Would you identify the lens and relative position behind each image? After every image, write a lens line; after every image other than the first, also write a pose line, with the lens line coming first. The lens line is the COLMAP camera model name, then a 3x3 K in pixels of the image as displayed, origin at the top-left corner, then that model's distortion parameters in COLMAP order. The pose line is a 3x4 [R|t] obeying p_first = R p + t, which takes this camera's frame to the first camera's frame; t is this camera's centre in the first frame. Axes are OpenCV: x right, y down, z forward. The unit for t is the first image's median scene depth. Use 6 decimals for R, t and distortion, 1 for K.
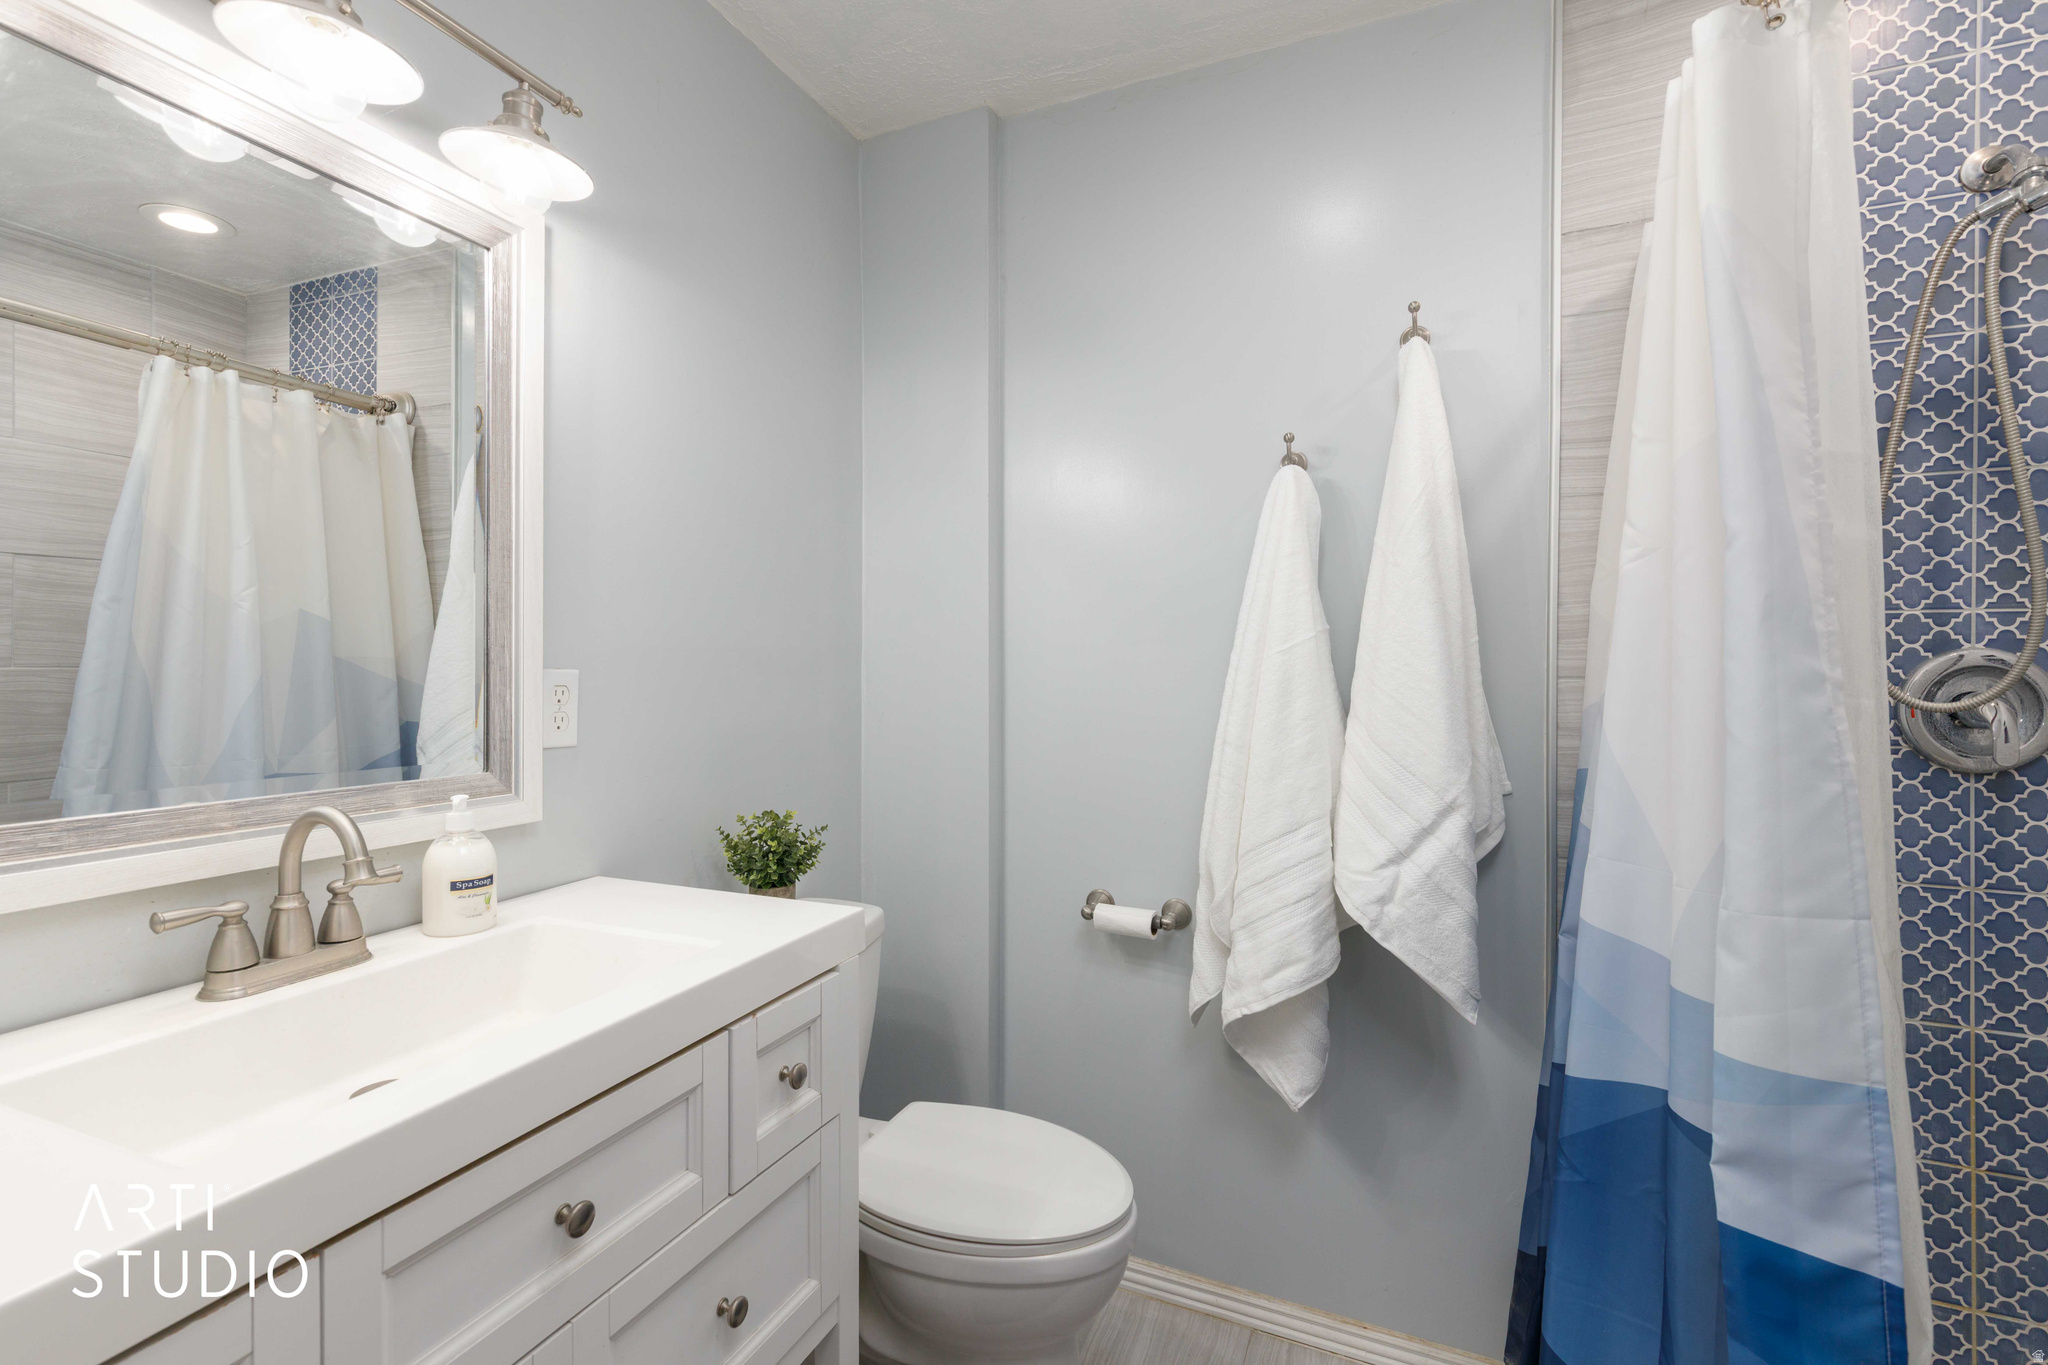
lens RADIAL K [[932.3, 0, 1027.8], [0, 932.3, 666.5], [0, 0, 1]] dist [0.002043, -0.000261]
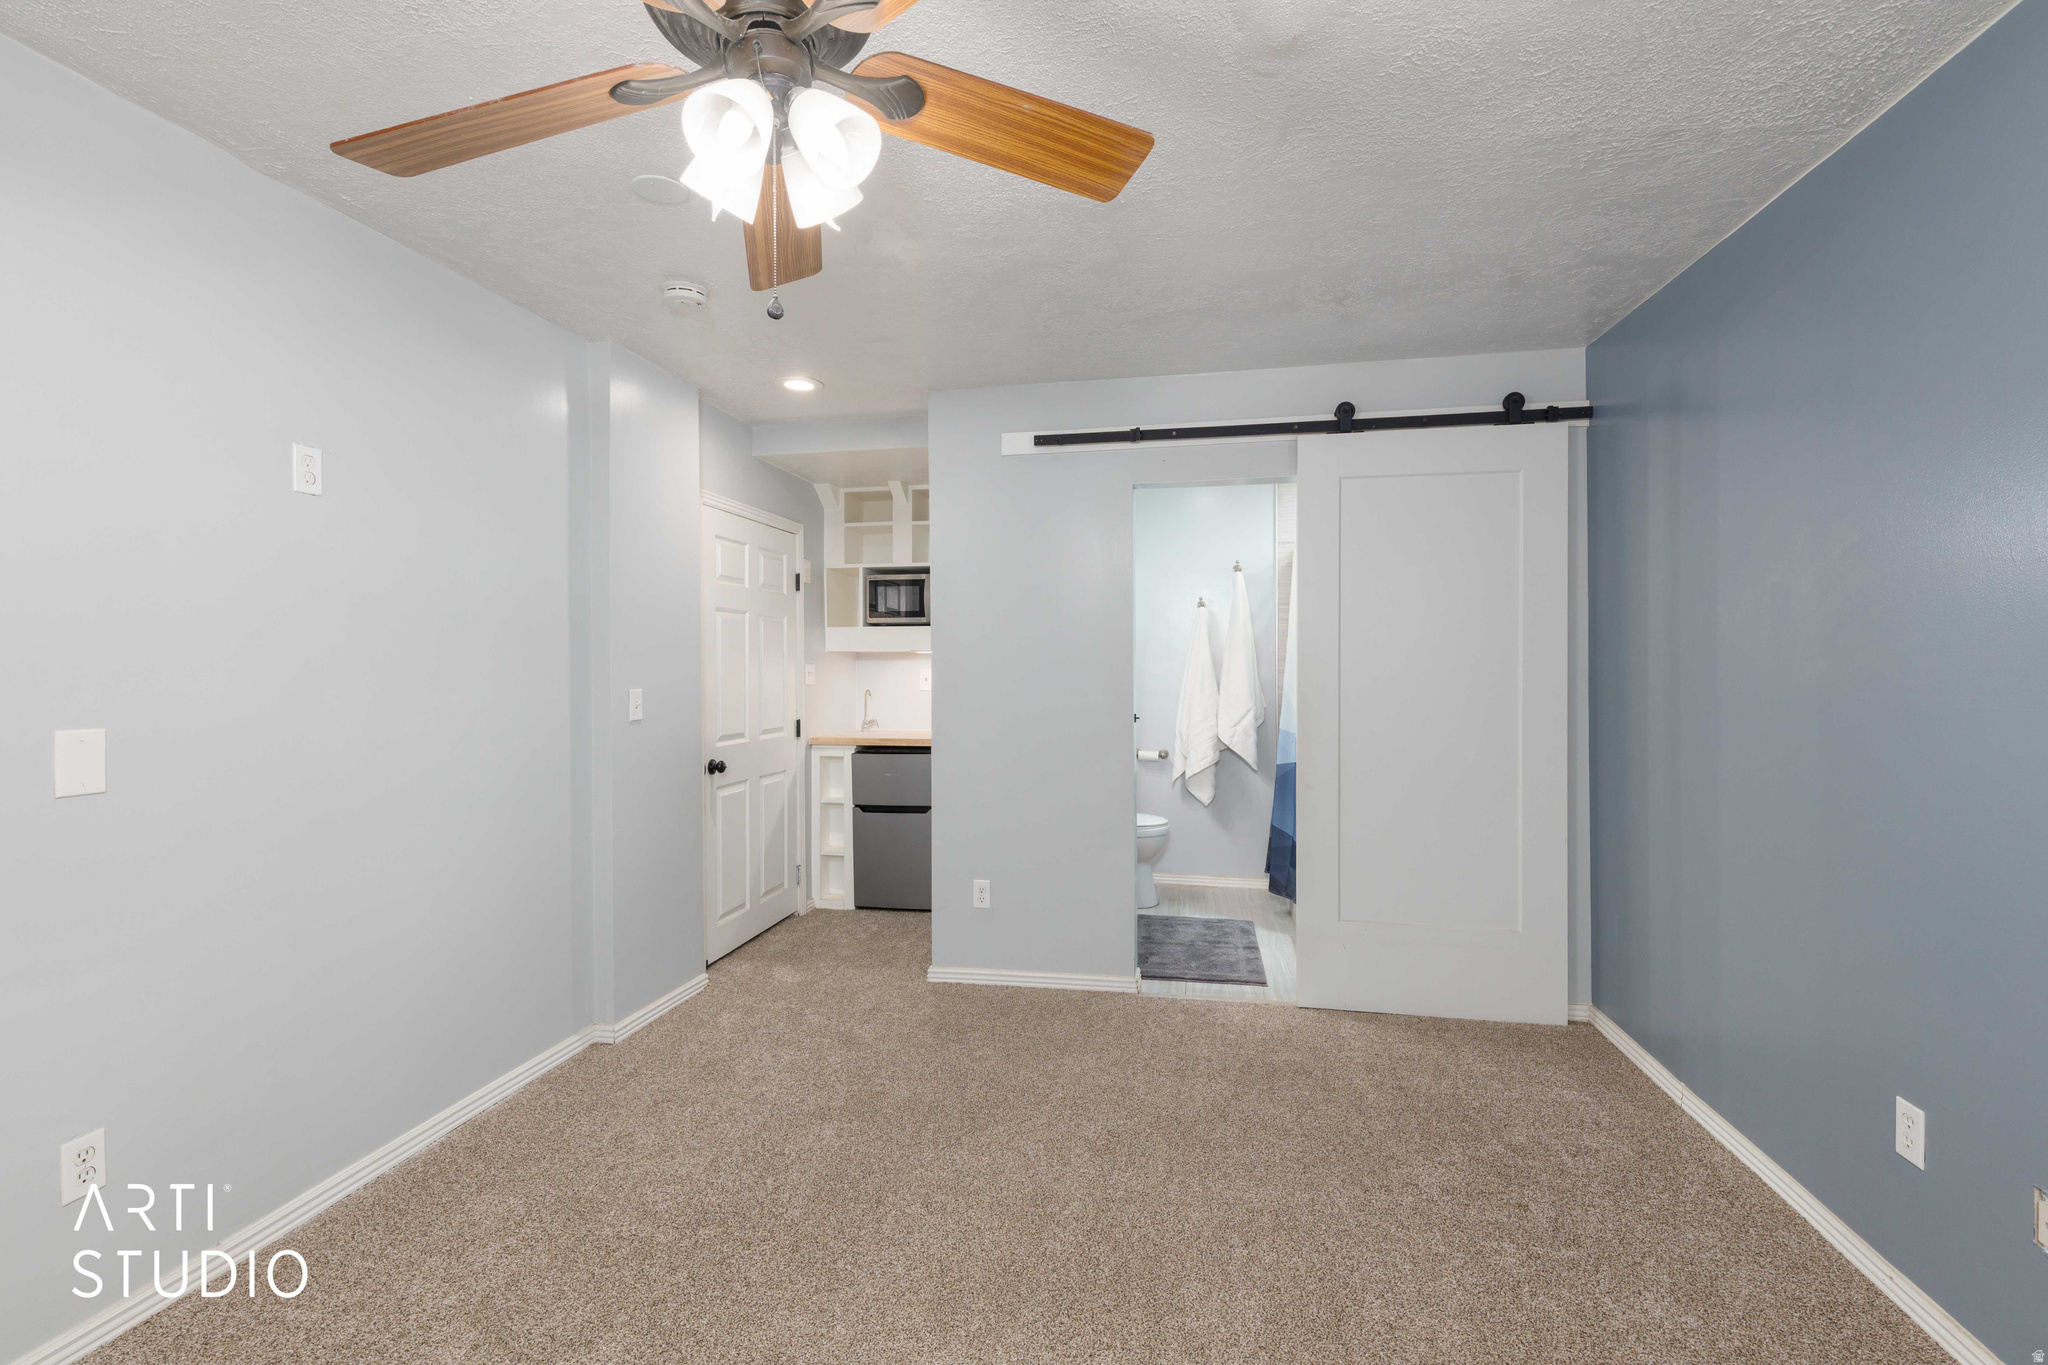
lens RADIAL K [[932.3, 0, 1012.3], [0, 932.3, 687.3], [0, 0, 1]] dist [0.002043, -0.000261]
pose [[0.980396, -0.001148, 0.197034, -1.085349], [0.000124, 0.999986, 0.005206, 0.040276], [-0.197037, -0.005080, 0.980383, -2.208308]]
